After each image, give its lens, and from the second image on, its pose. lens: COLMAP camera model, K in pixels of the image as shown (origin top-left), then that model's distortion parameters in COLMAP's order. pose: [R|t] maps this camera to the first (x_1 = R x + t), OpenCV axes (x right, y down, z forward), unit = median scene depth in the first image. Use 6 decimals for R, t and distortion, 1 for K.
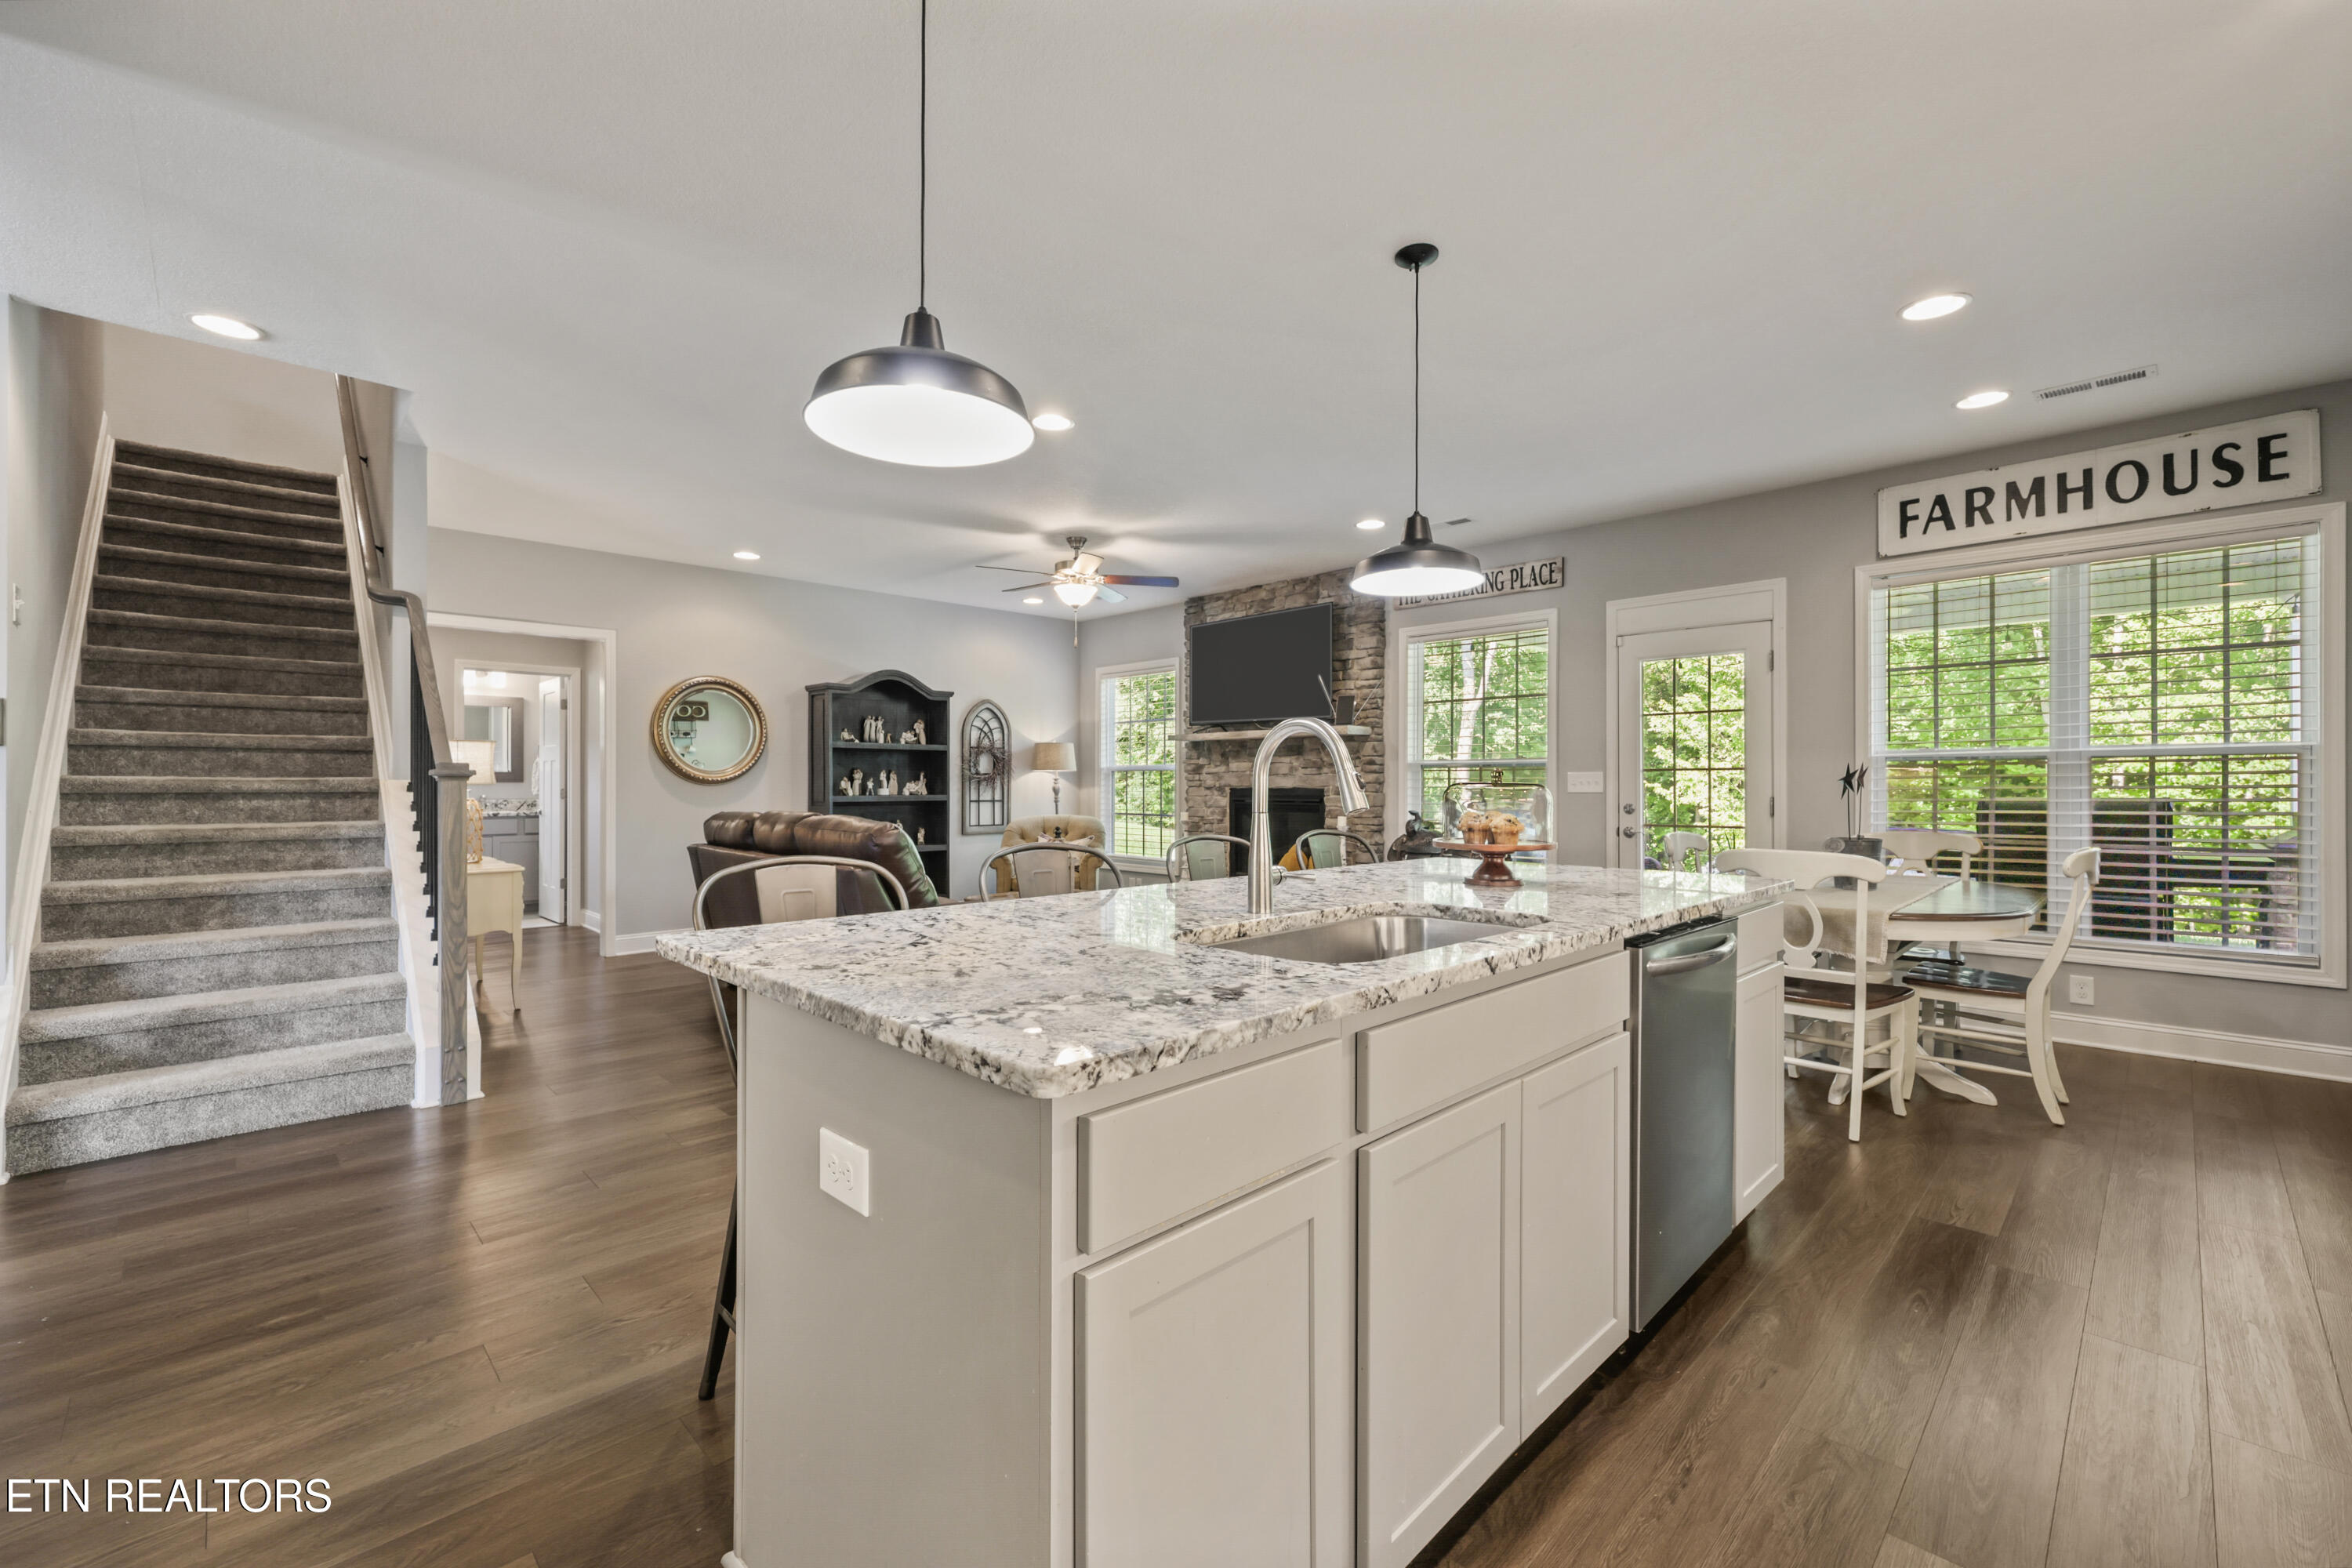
lens RADIAL K [[960.5, 0, 1188.0], [0, 960.5, 777.0], [0, 0, 1]] dist [0.000243, -0.000339]
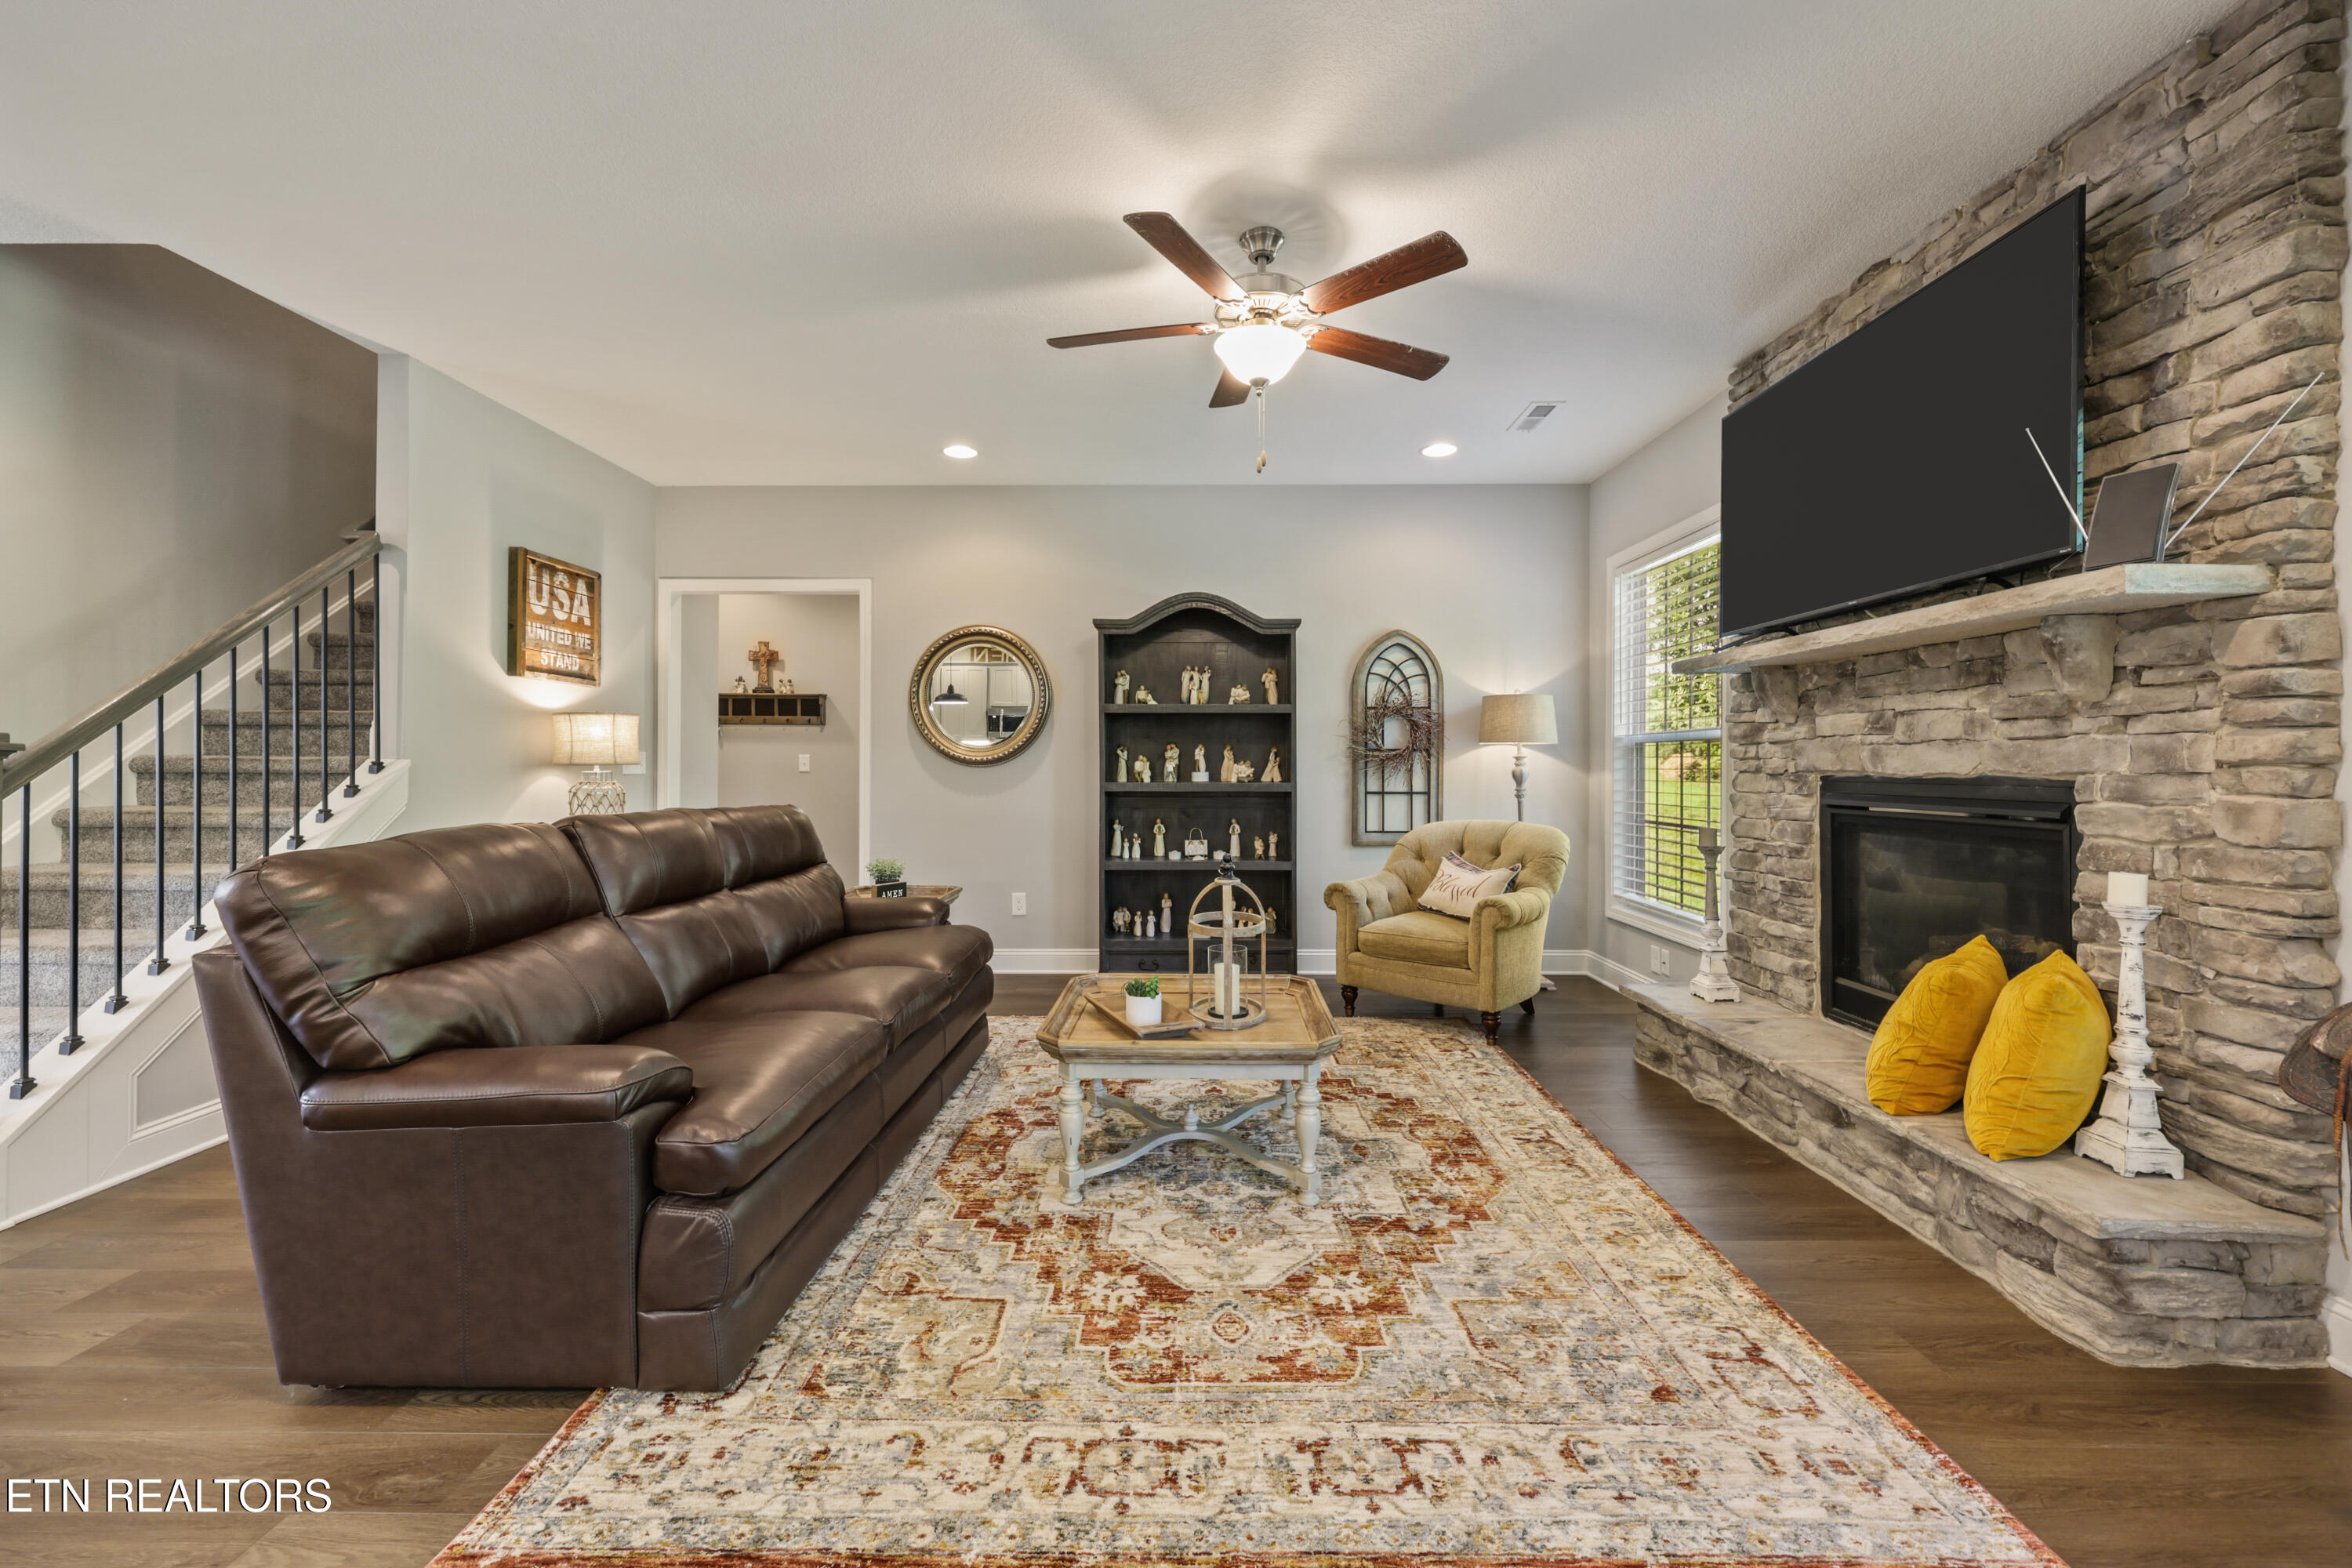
lens RADIAL K [[960.5, 0, 1174.2], [0, 960.5, 760.5], [0, 0, 1]] dist [0.000243, -0.000339]
pose [[0.700409, -0.002356, -0.713738, 0.149097], [0.003652, 0.999993, 0.000284, 0.003608], [0.713732, -0.002806, 0.700413, 0.513346]]
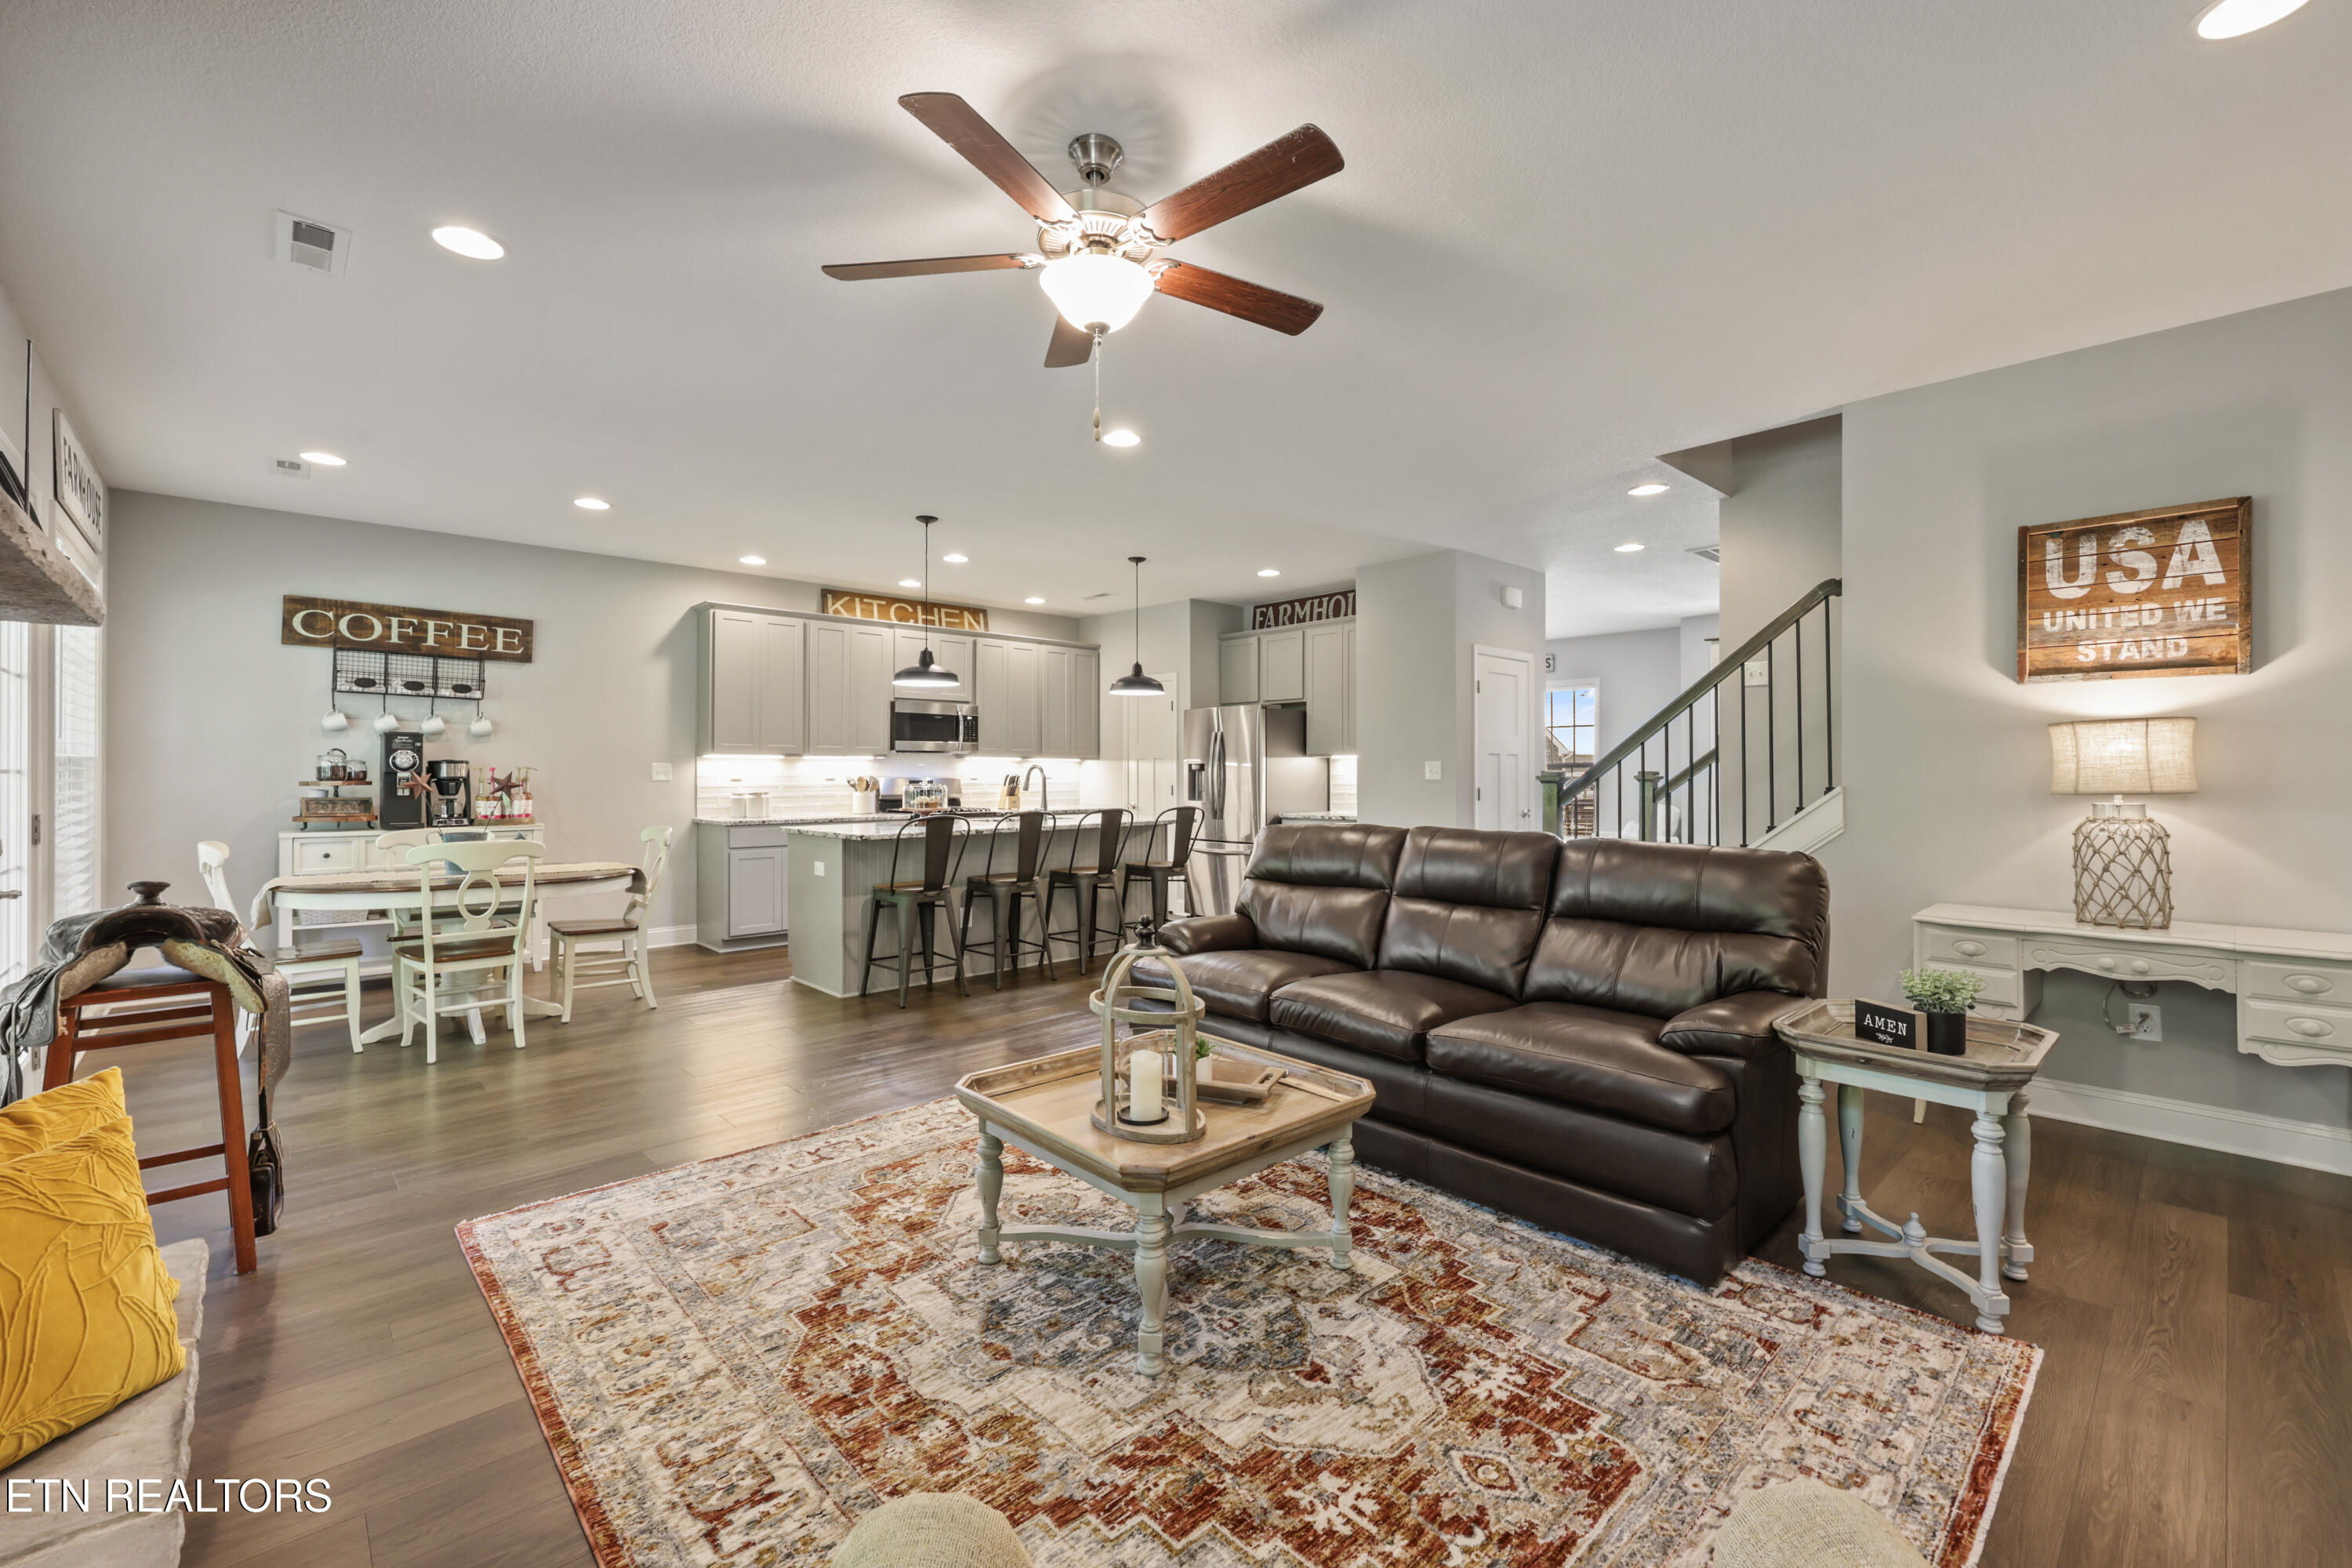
lens RADIAL K [[988.5, 0, 1193.5], [0, 988.5, 762.4], [0, 0, 1]] dist [0.006817, 0.000154]
pose [[-0.999780, 0.001178, 0.020959, -0.128563], [0.000806, 0.999843, -0.017712, -0.001650], [-0.020976, -0.017692, -0.999623, 1.104152]]
